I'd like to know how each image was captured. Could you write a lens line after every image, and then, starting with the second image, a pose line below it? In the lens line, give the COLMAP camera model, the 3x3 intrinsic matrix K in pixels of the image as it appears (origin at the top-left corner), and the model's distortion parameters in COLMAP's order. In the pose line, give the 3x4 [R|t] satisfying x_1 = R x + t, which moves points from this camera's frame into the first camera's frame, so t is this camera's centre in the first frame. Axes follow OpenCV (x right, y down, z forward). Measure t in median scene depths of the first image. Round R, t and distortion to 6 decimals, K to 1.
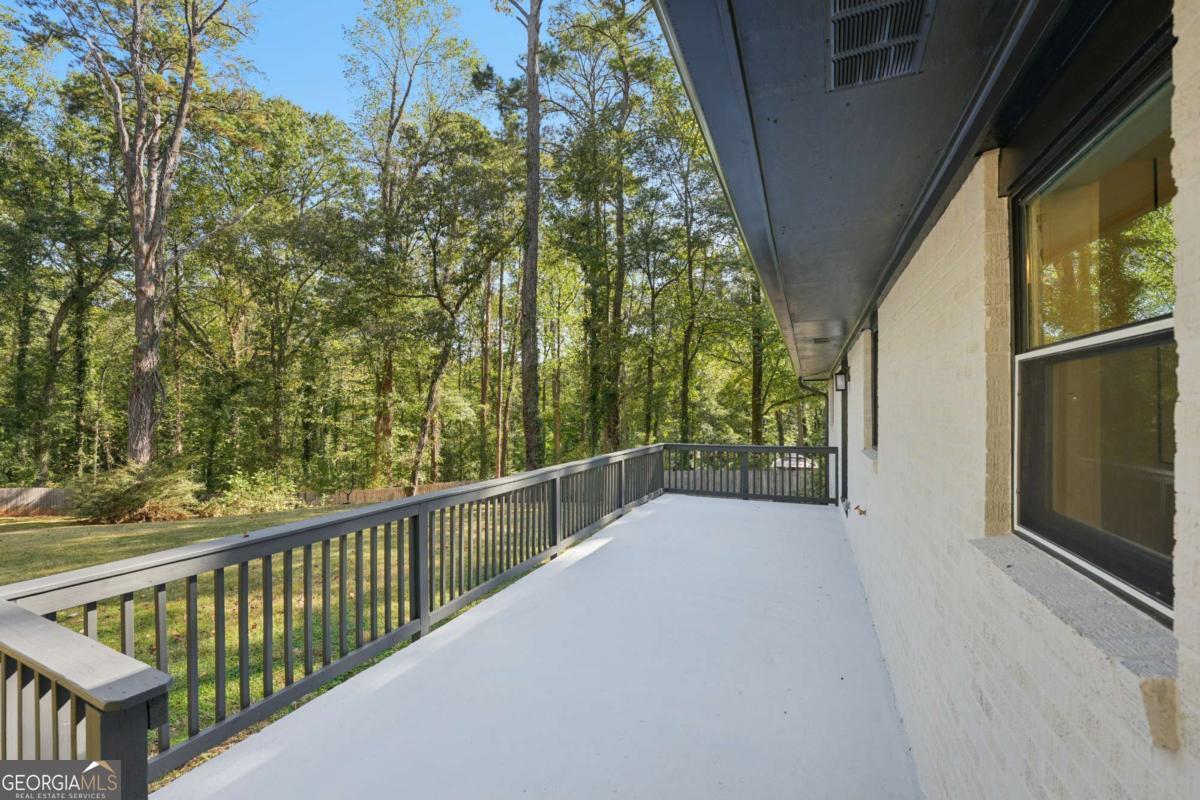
lens RADIAL K [[501.1, 0, 595.1], [0, 501.1, 410.2], [0, 0, 1]] dist [-0.020146, 0.000176]
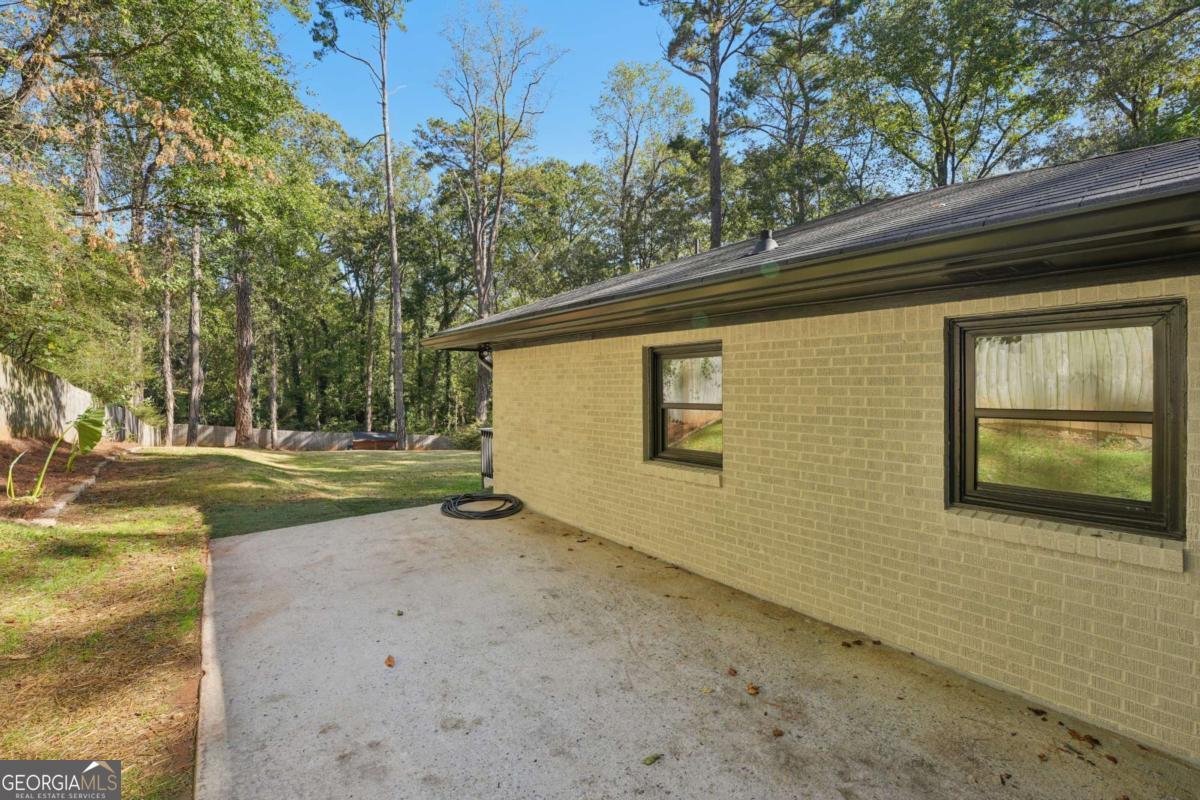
lens RADIAL K [[484.5, 0, 587.8], [0, 484.5, 392.2], [0, 0, 1]] dist [-0.029059, -0.000099]
pose [[0.869422, 0.000612, -0.494069, 0.177093], [0.006502, 0.999898, 0.012681, -0.006438], [0.494027, -0.014238, 0.869330, -0.221443]]
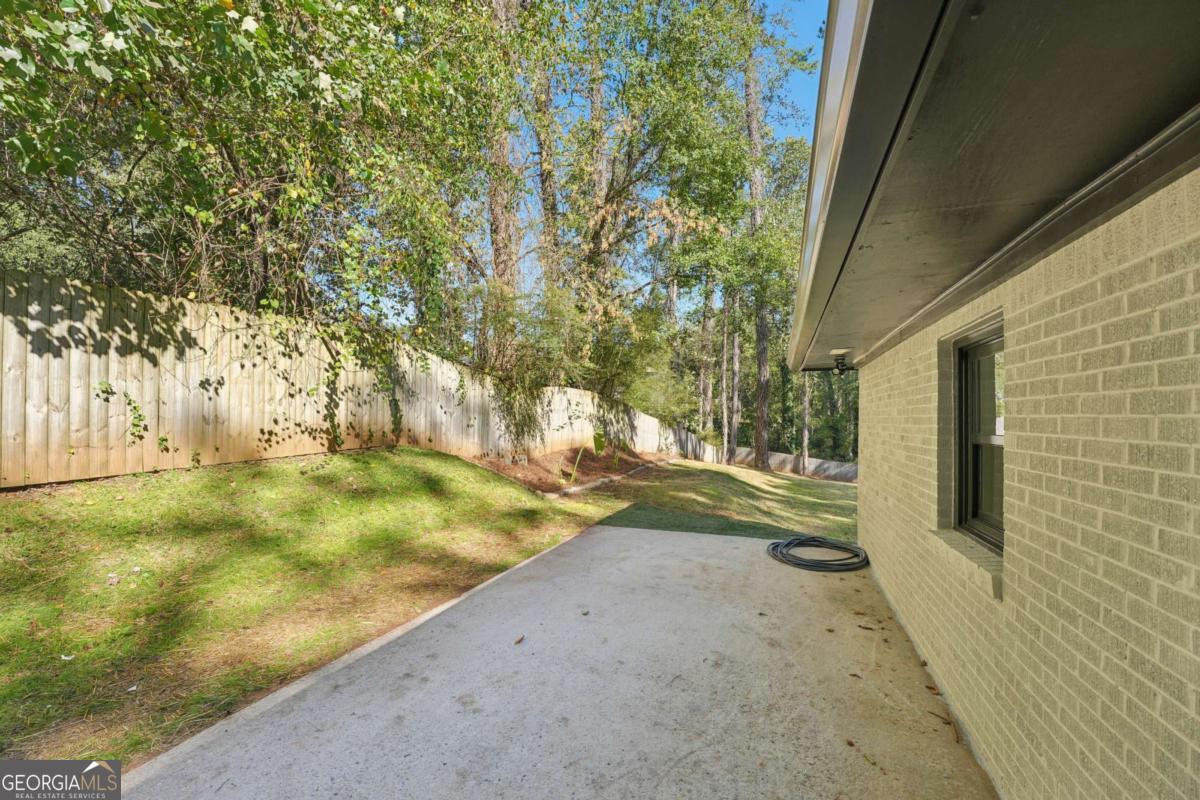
lens RADIAL K [[487.0, 0, 599.1], [0, 487.0, 407.6], [0, 0, 1]] dist [-0.025690, 0.000078]
pose [[0.038086, -0.020373, -0.999067, 0.212762], [-0.009071, 0.999744, -0.020733, -0.002856], [0.999233, 0.009852, 0.037892, -0.136765]]
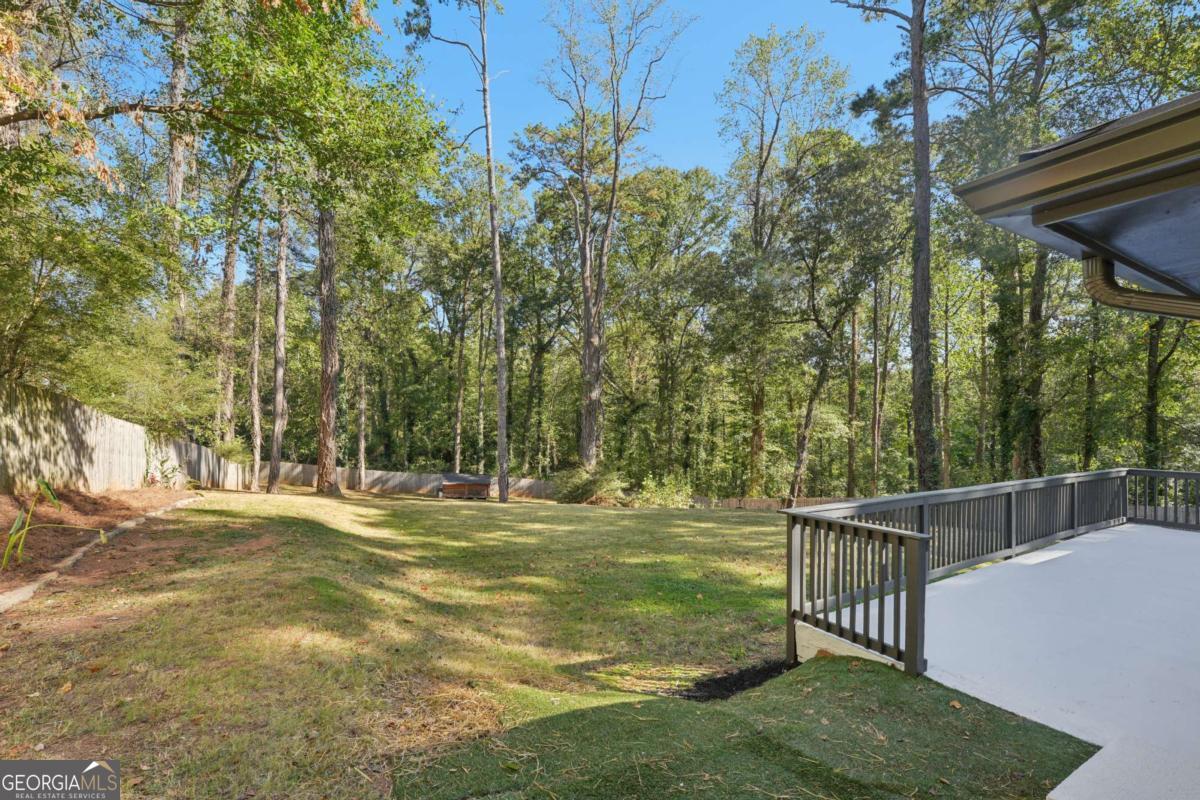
lens RADIAL K [[504.6, 0, 597.8], [0, 504.6, 422.3], [0, 0, 1]] dist [-0.022054, 0.000254]
pose [[0.788003, -0.004127, -0.615658, -0.024496], [0.000176, 0.999979, -0.006478, -0.004574], [0.615671, 0.004997, 0.787987, -0.105610]]
